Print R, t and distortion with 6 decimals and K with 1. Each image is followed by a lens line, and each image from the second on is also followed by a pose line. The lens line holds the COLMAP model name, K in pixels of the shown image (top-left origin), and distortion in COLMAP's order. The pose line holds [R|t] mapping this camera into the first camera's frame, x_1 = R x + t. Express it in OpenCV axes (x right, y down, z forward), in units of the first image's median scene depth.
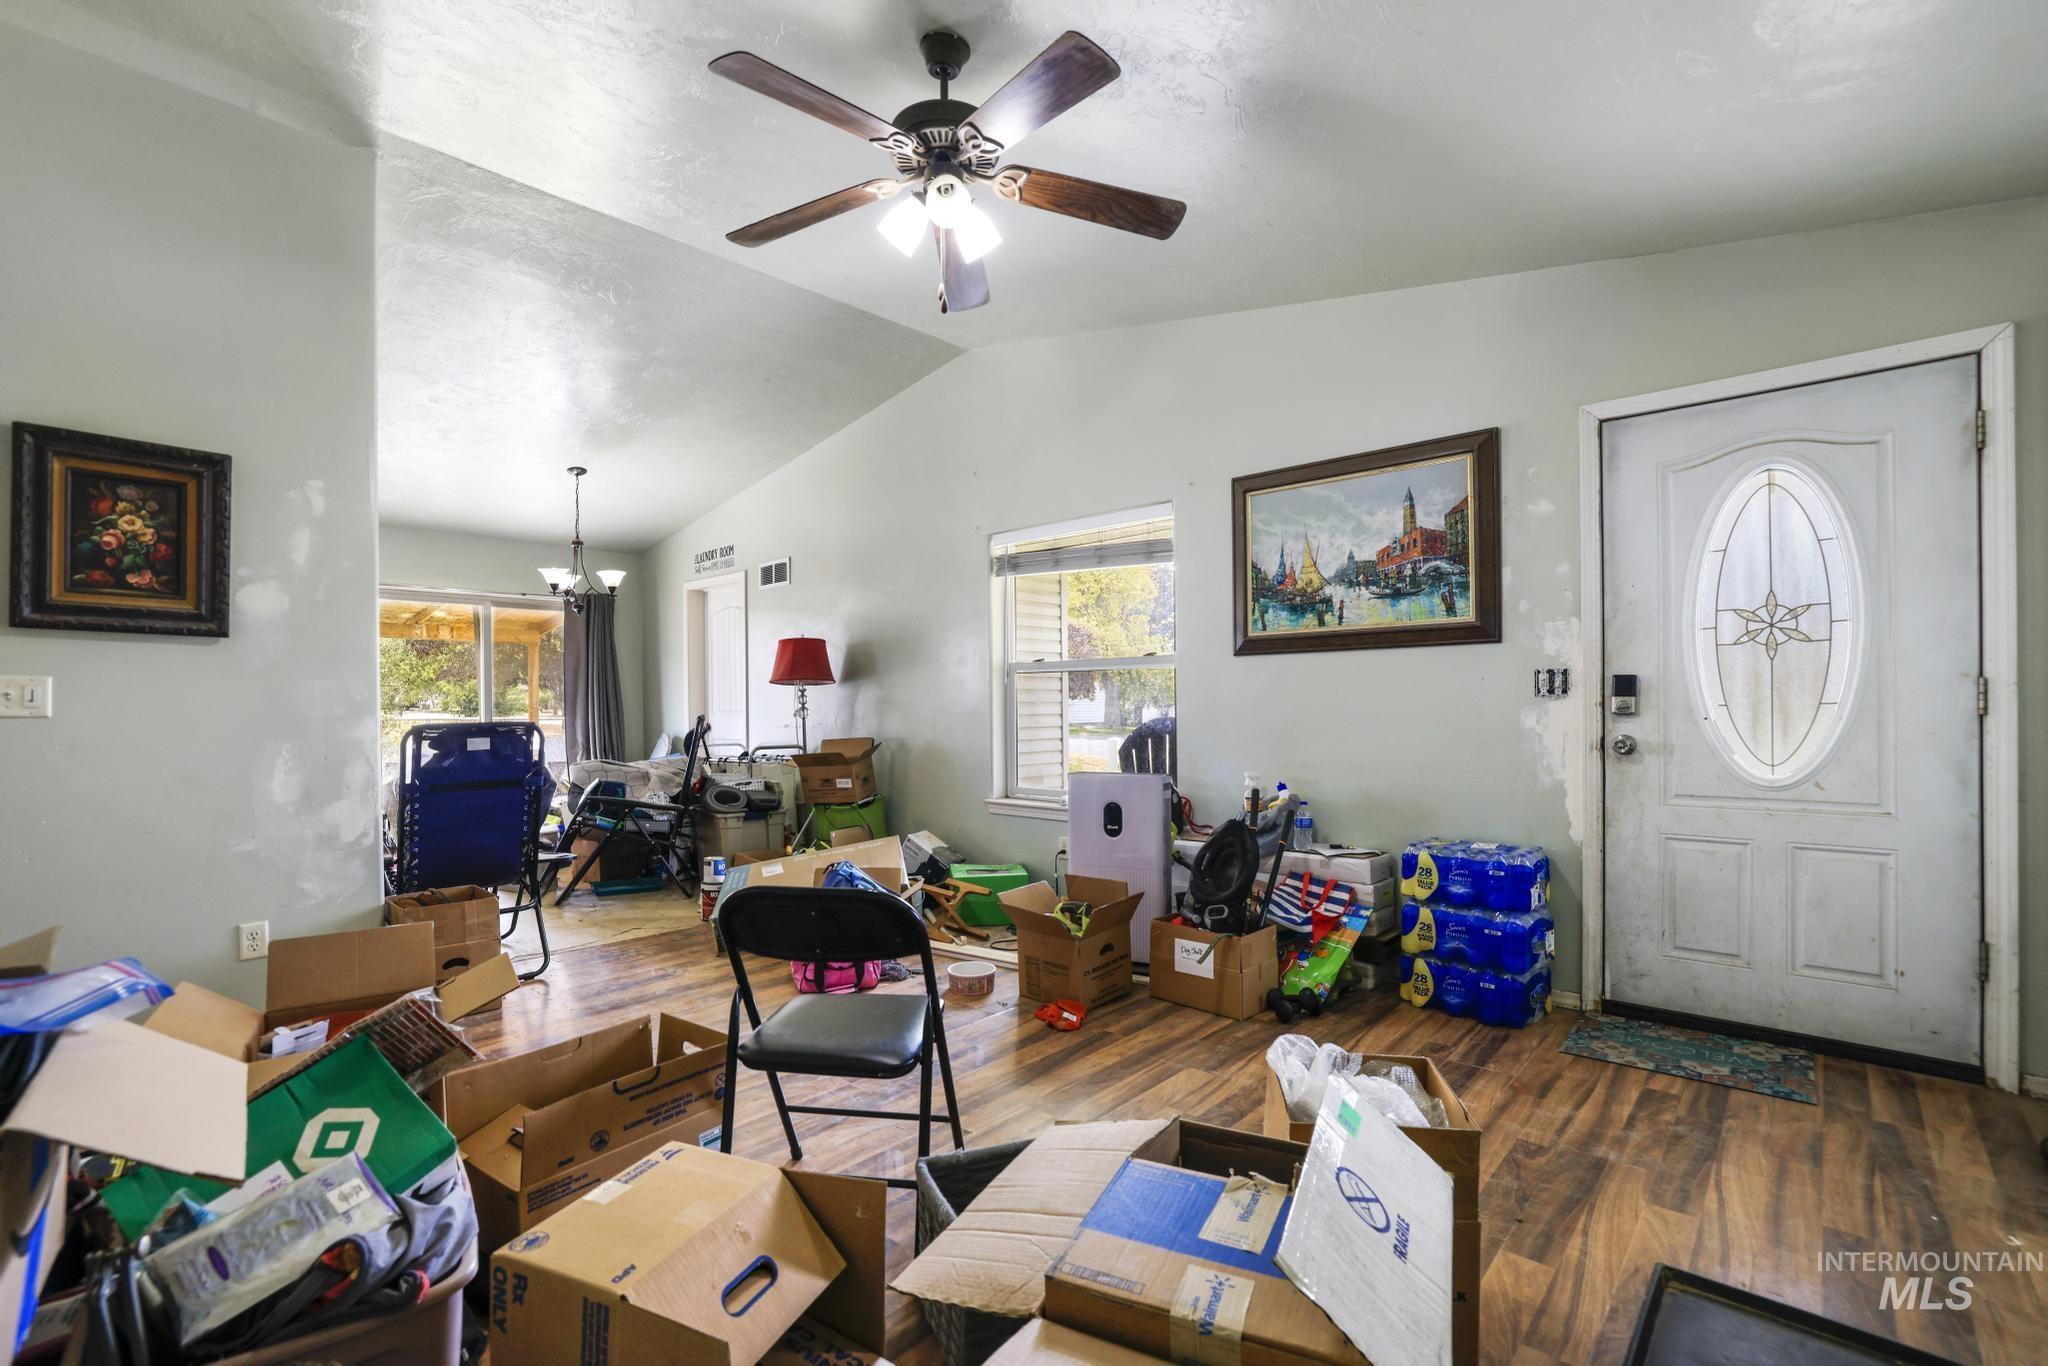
lens RADIAL K [[895.8, 0, 1024.0], [0, 895.8, 683.0], [0, 0, 1]] dist [-0.049693, 0.019988]
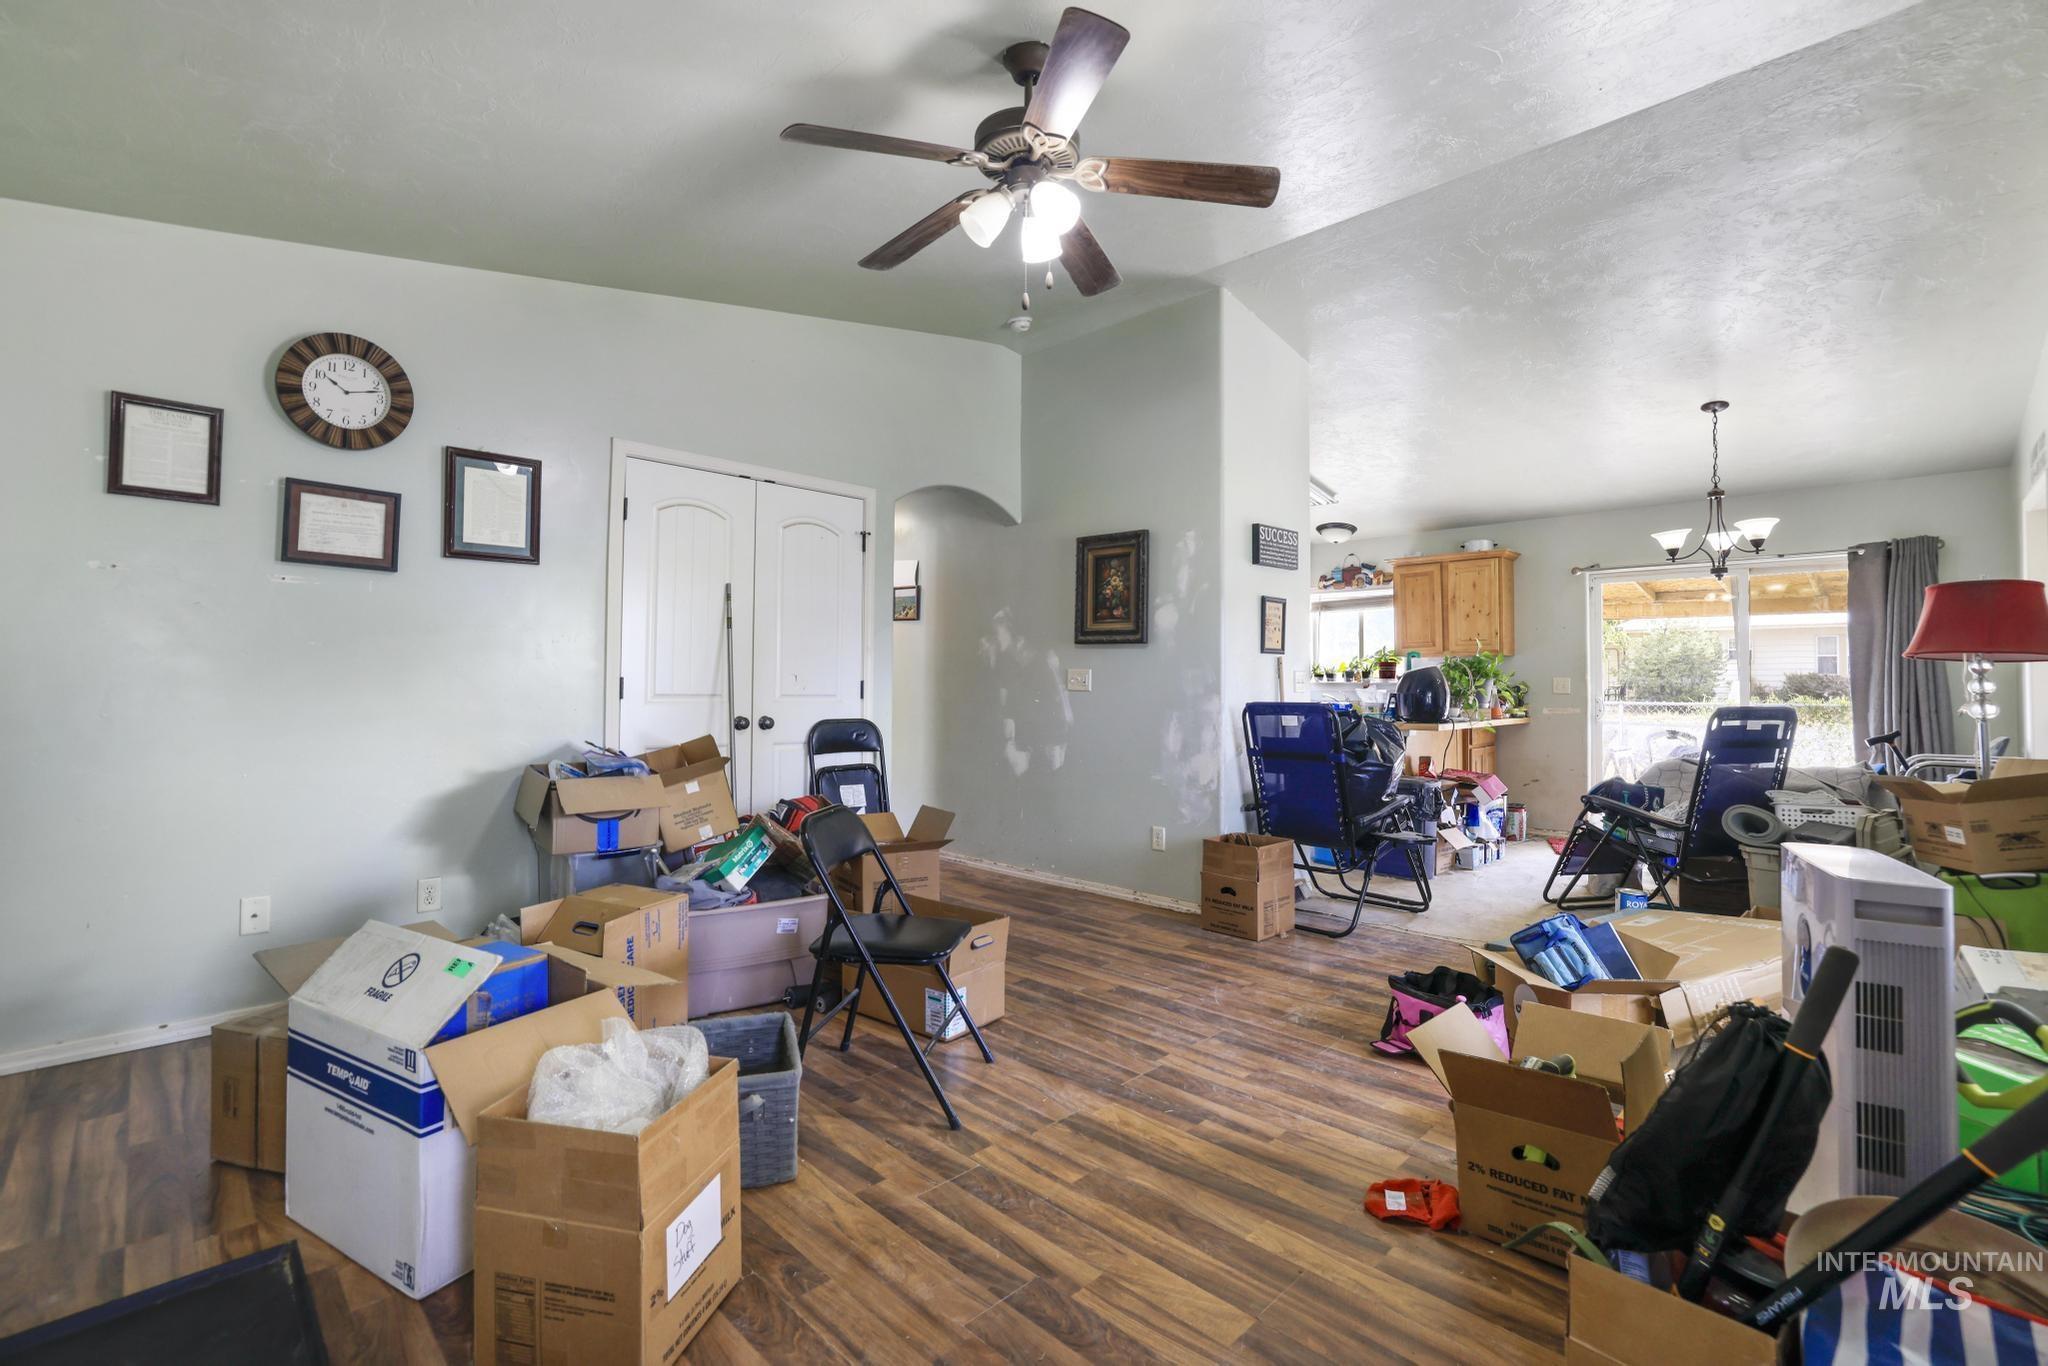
lens RADIAL K [[937.1, 0, 1032.1], [0, 937.1, 669.9], [0, 0, 1]] dist [-0.053371, 0.022059]
pose [[-0.071359, -0.014557, -0.997344, 0.758159], [0.010636, 0.999826, -0.015354, 0.019021], [0.997394, -0.011703, -0.071192, 0.861380]]
